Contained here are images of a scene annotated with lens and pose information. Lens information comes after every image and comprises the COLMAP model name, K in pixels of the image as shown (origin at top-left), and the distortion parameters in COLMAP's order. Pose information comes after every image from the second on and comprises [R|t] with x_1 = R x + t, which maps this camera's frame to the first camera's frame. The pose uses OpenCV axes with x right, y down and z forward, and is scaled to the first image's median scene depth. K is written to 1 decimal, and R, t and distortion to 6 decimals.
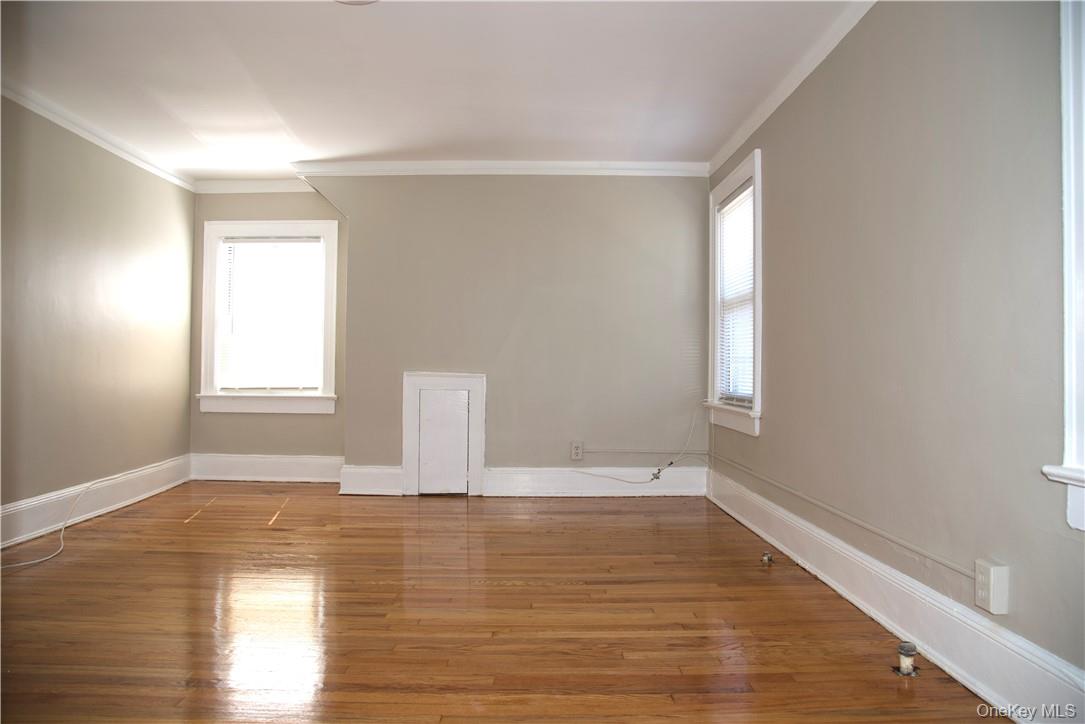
lens RADIAL K [[737.8, 0, 545.9], [0, 737.8, 363.4], [0, 0, 1]] dist [-0.115288, 0.050134]
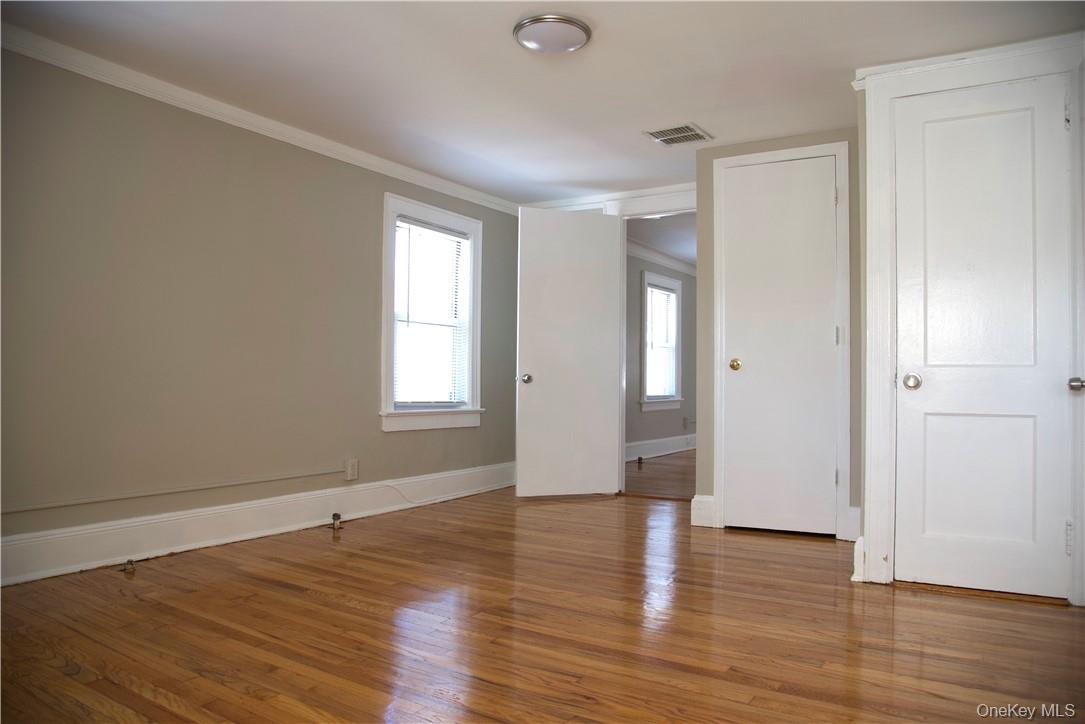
lens RADIAL K [[737.8, 0, 545.9], [0, 737.8, 363.4], [0, 0, 1]] dist [-0.115288, 0.050134]
pose [[-0.836754, -0.001028, 0.547578, -0.931774], [-0.019693, 0.999408, -0.028217, 0.012221], [-0.547225, -0.034394, -0.836279, 2.025412]]
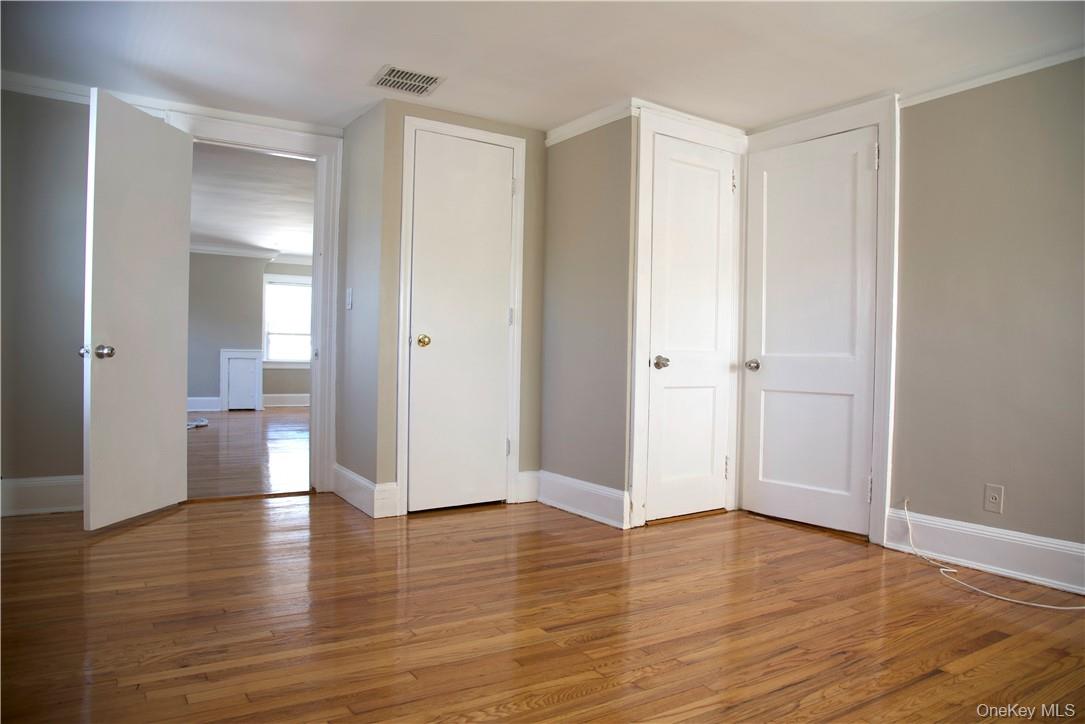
lens RADIAL K [[737.8, 0, 545.9], [0, 737.8, 363.4], [0, 0, 1]] dist [-0.115288, 0.050134]
pose [[-0.850753, -0.017521, -0.525273, 0.289457], [-0.020710, 0.999786, 0.000194, 0.002308], [0.525157, 0.011044, -0.850934, 1.879560]]
